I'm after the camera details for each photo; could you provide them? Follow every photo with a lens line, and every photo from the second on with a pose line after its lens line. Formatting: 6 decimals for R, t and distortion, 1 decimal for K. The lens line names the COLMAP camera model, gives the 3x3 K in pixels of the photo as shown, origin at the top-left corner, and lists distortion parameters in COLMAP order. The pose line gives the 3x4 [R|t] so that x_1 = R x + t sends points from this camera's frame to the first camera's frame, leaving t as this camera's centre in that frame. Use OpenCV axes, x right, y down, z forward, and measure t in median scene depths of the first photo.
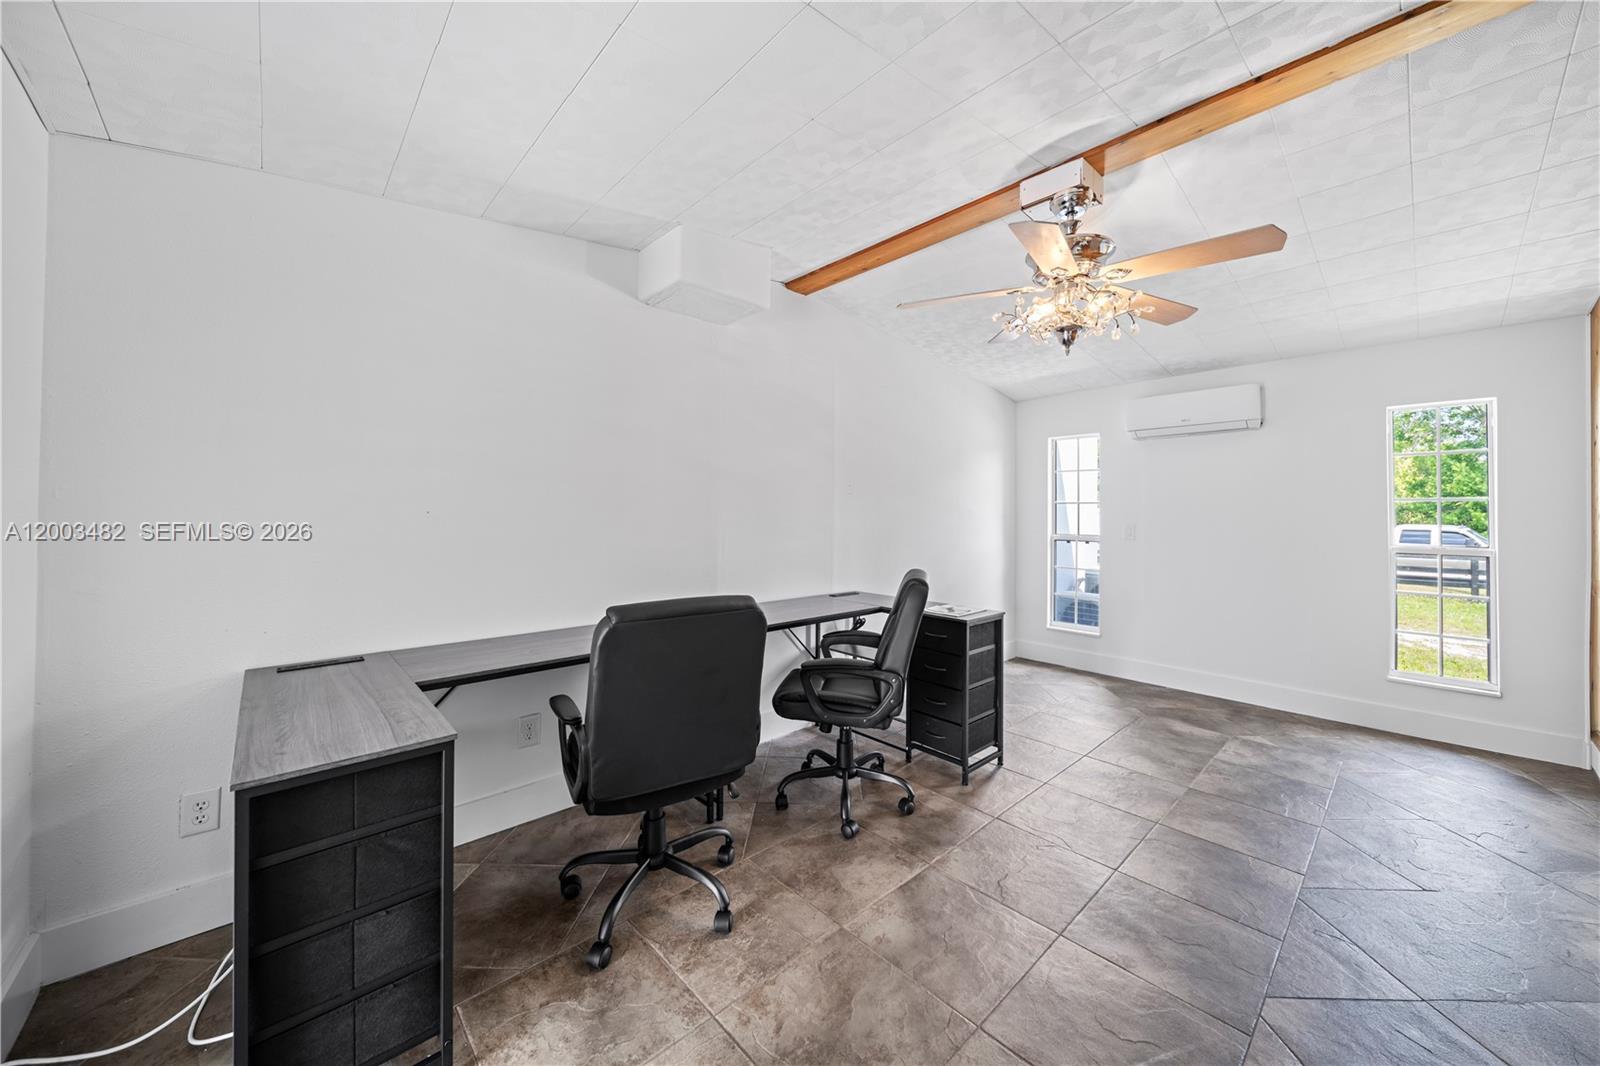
lens RADIAL K [[573.7, 0, 804.0], [0, 573.7, 506.5], [0, 0, 1]] dist [0.000378, -0.000016]
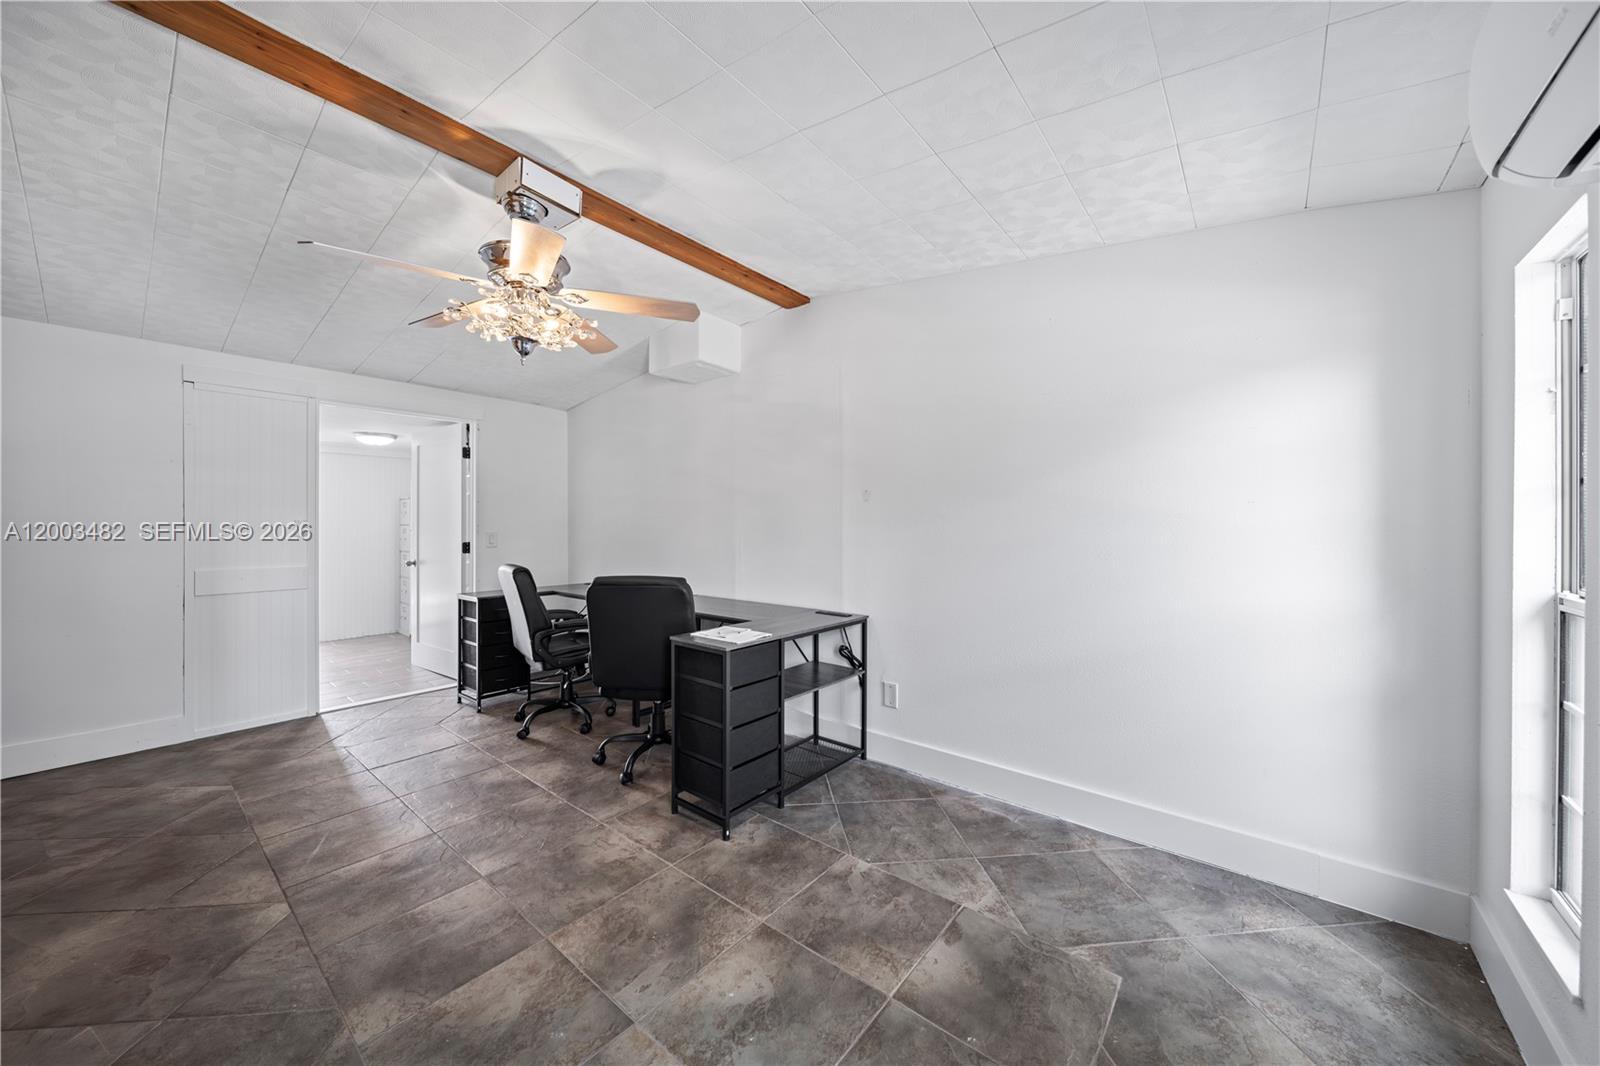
lens RADIAL K [[564.9, 0, 807.7], [0, 564.9, 527.6], [0, 0, 1]] dist [0.001280, -0.000006]
pose [[0.148003, 0.004813, -0.988975, 1.519781], [0.008077, 0.999949, 0.006076, 0.020369], [0.988954, -0.008887, 0.147956, 1.348328]]
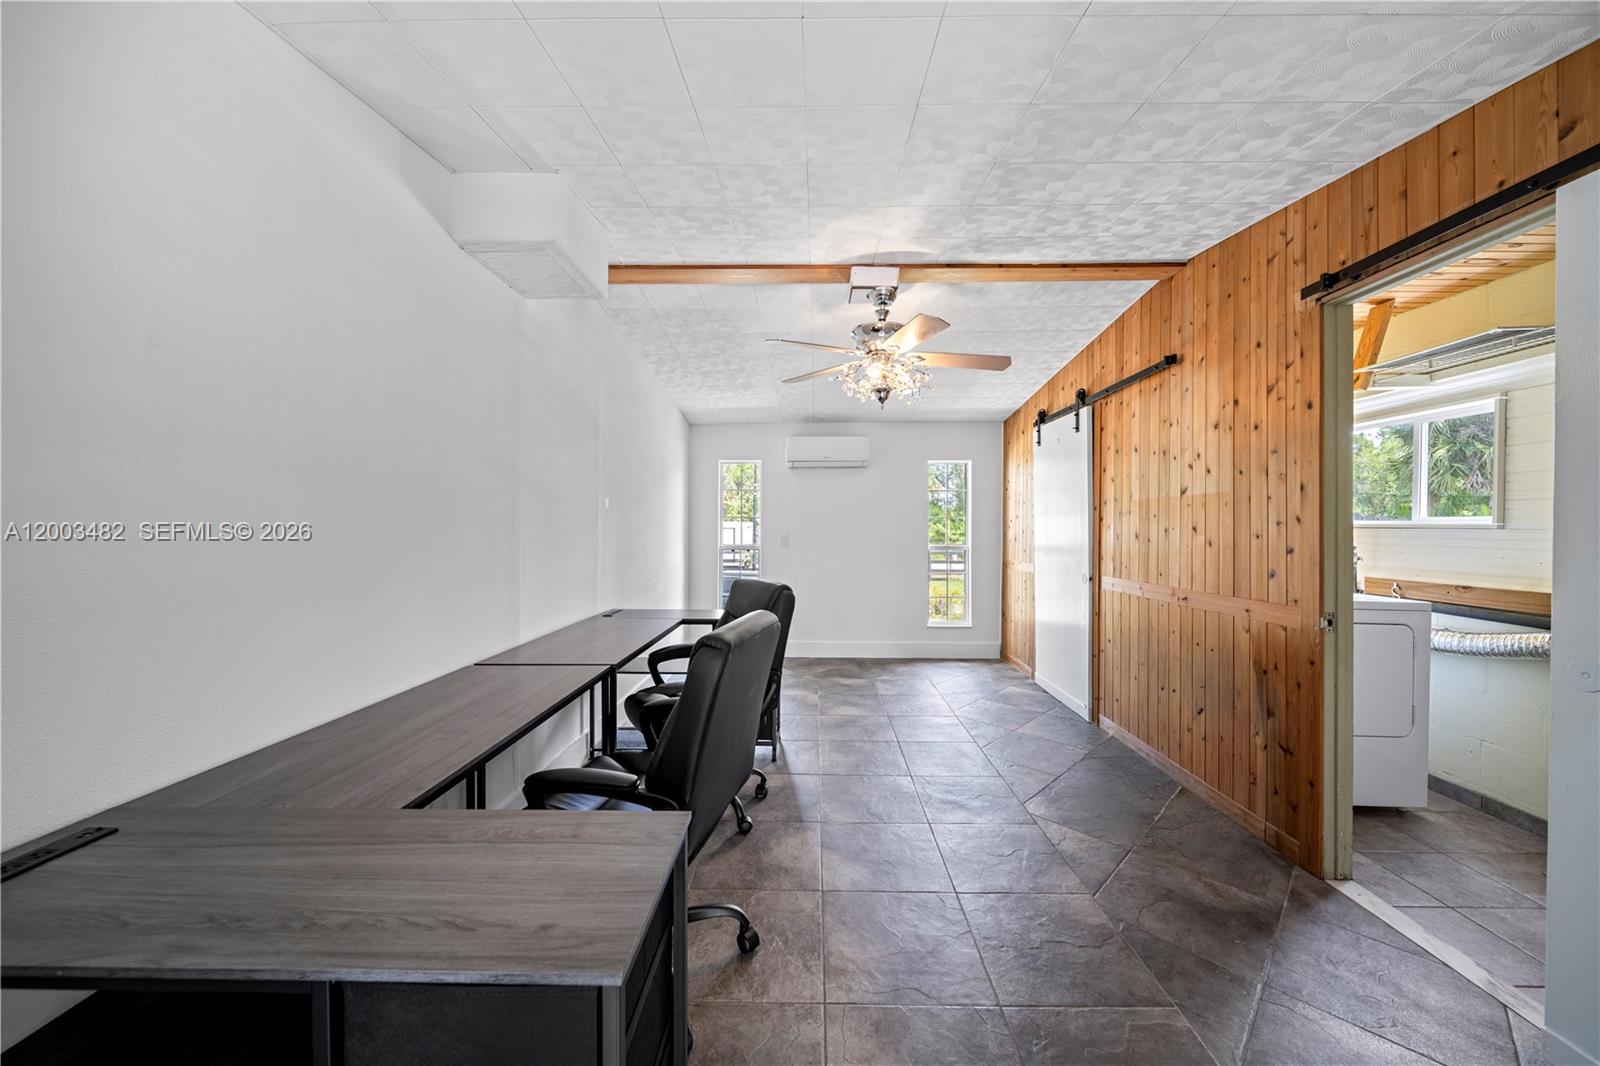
lens RADIAL K [[564.9, 0, 807.7], [0, 564.9, 527.6], [0, 0, 1]] dist [0.001280, -0.000006]
pose [[0.689287, -0.003886, 0.724478, -0.622964], [-0.007279, 0.999898, 0.012289, -0.001765], [-0.724452, -0.013744, 0.689189, 0.210574]]
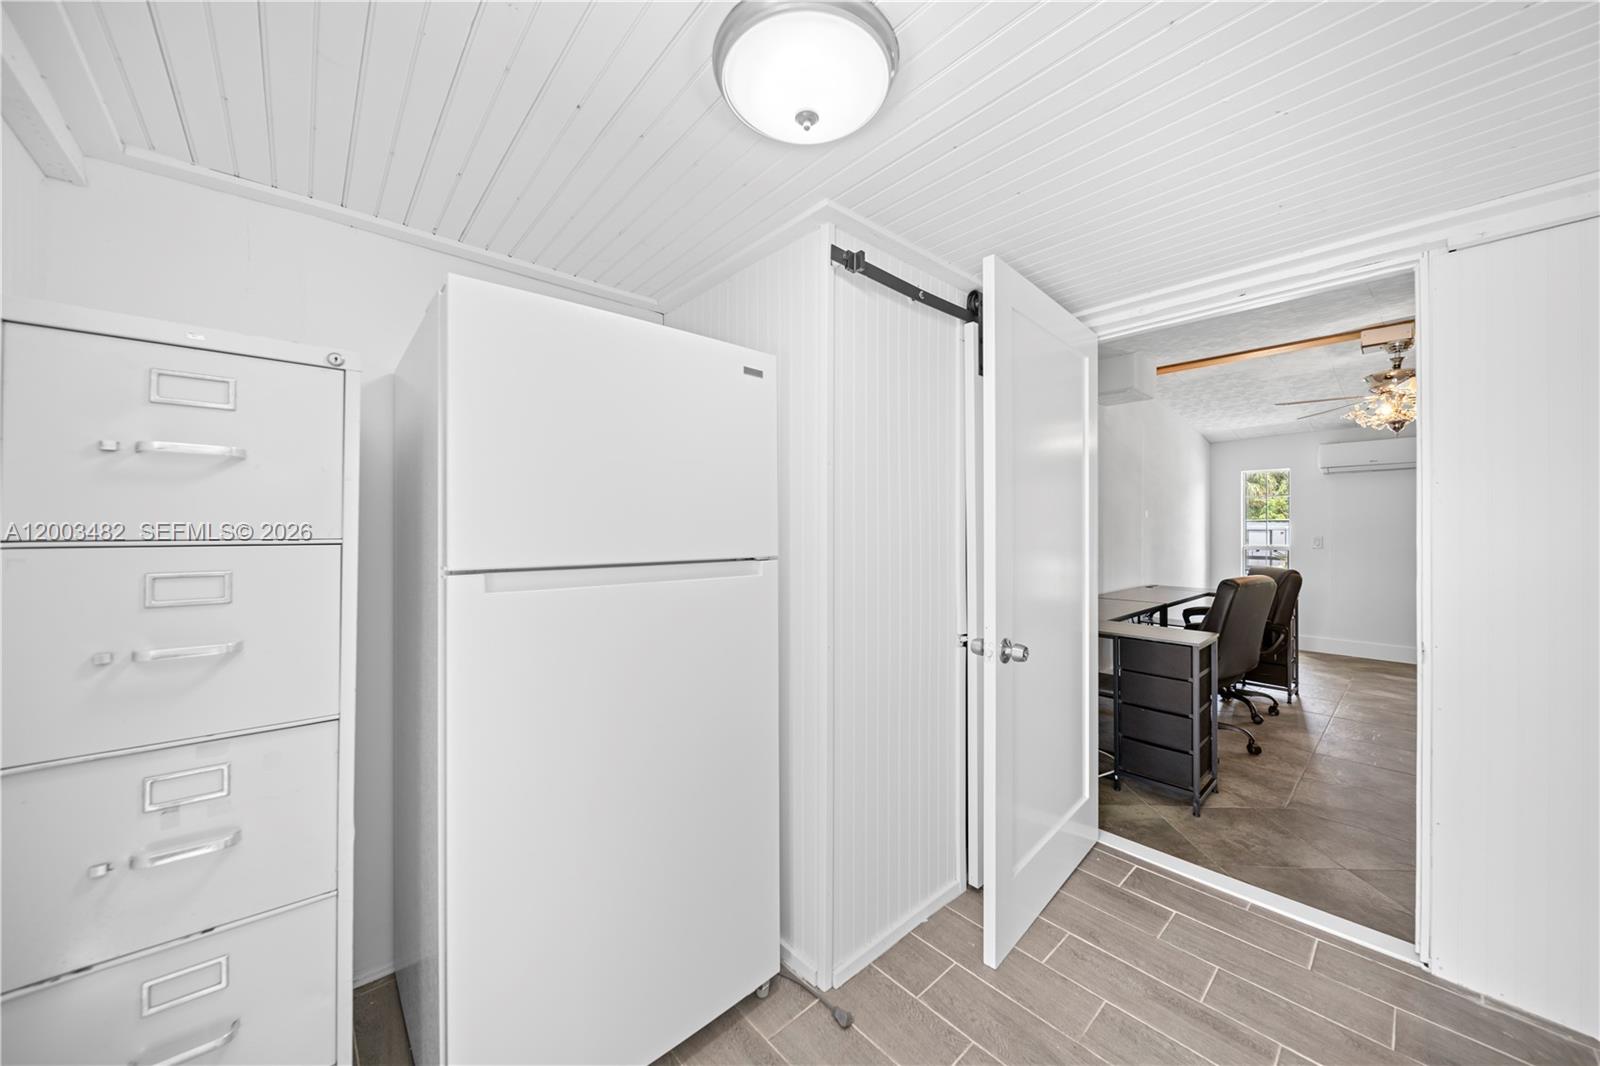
lens RADIAL K [[564.9, 0, 807.7], [0, 564.9, 527.6], [0, 0, 1]] dist [0.001280, -0.000006]
pose [[0.999949, -0.005478, -0.008442, -1.275888], [0.005576, 0.999917, 0.011624, -0.026460], [0.008378, -0.011671, 0.999897, -0.691773]]
